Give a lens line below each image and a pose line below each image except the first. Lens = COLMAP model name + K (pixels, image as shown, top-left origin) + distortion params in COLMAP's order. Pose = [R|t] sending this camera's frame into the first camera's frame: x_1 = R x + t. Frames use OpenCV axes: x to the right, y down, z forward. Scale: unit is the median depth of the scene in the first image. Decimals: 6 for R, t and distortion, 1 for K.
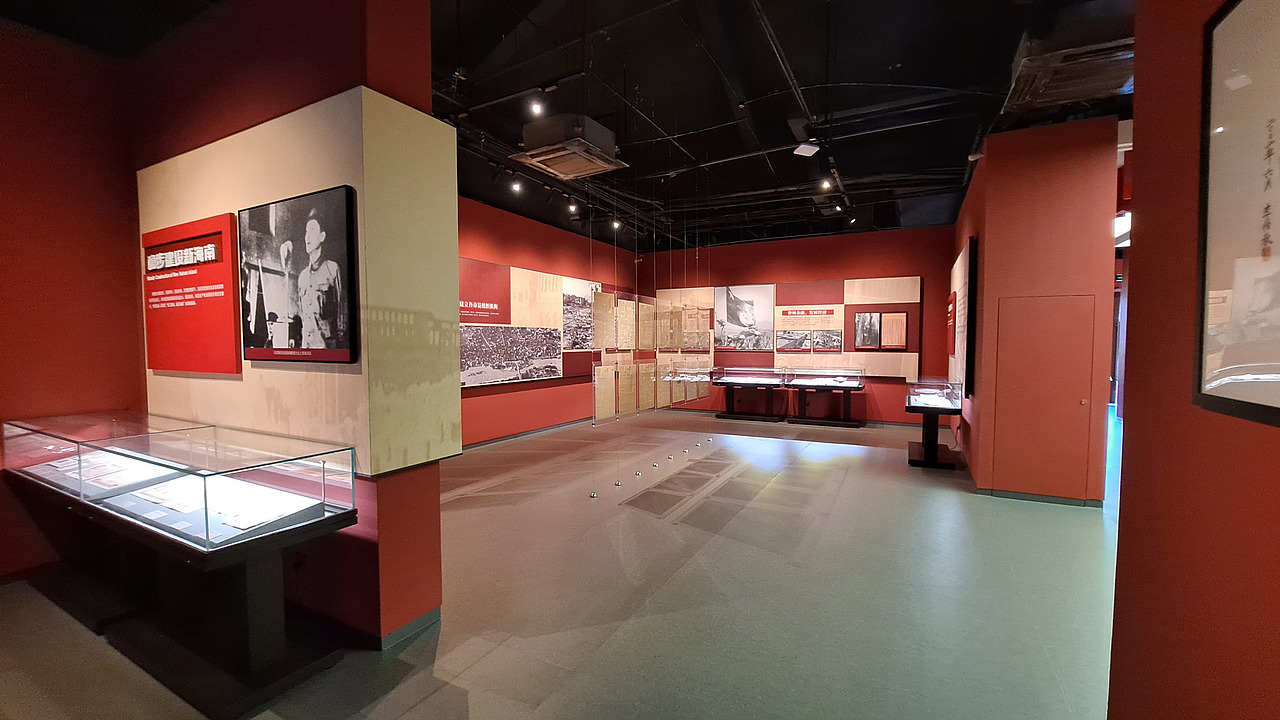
lens RADIAL K [[502.3, 0, 645.6], [0, 502.3, 364.9], [0, 0, 1]] dist [0.002562, -0.000084]
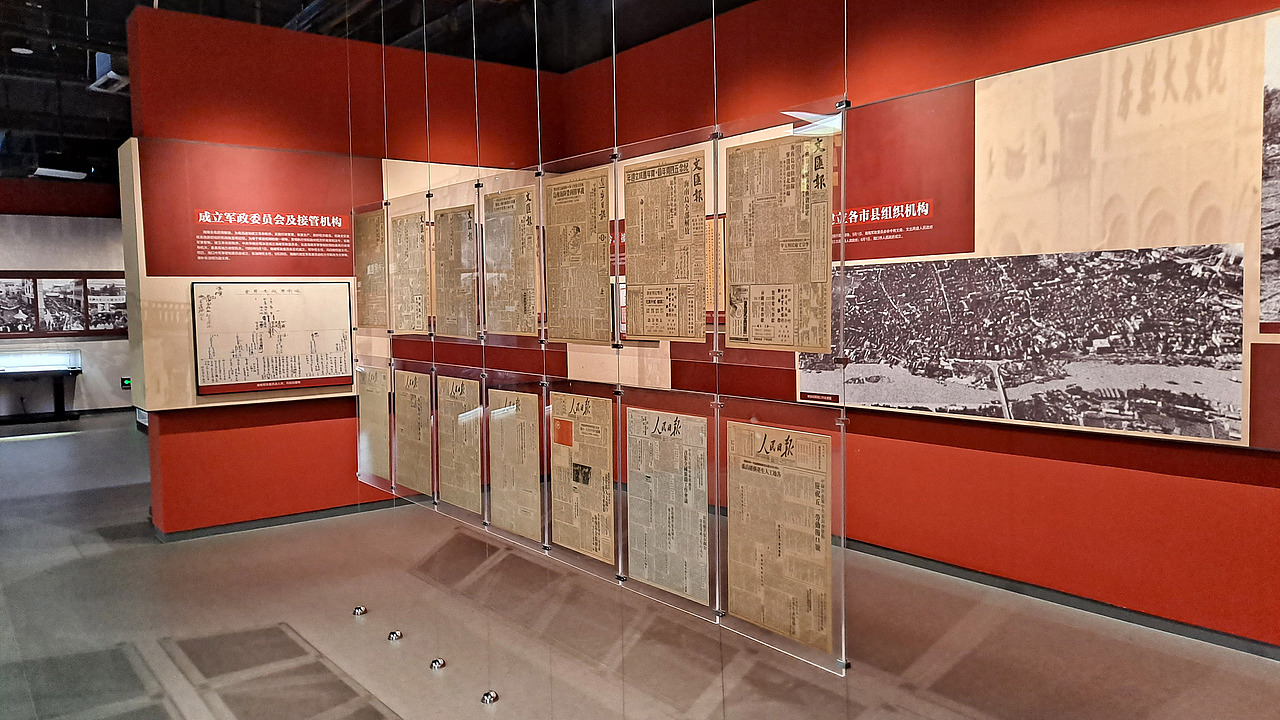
lens RADIAL K [[938.4, 0, 646.2], [0, 938.4, 357.3], [0, 0, 1]] dist [0.038509, -0.002933]
pose [[-0.419993, 0.064140, -0.905258, 0.404876], [-0.021626, 0.996509, 0.080639, -0.054966], [0.907270, 0.053445, -0.417139, 1.050227]]
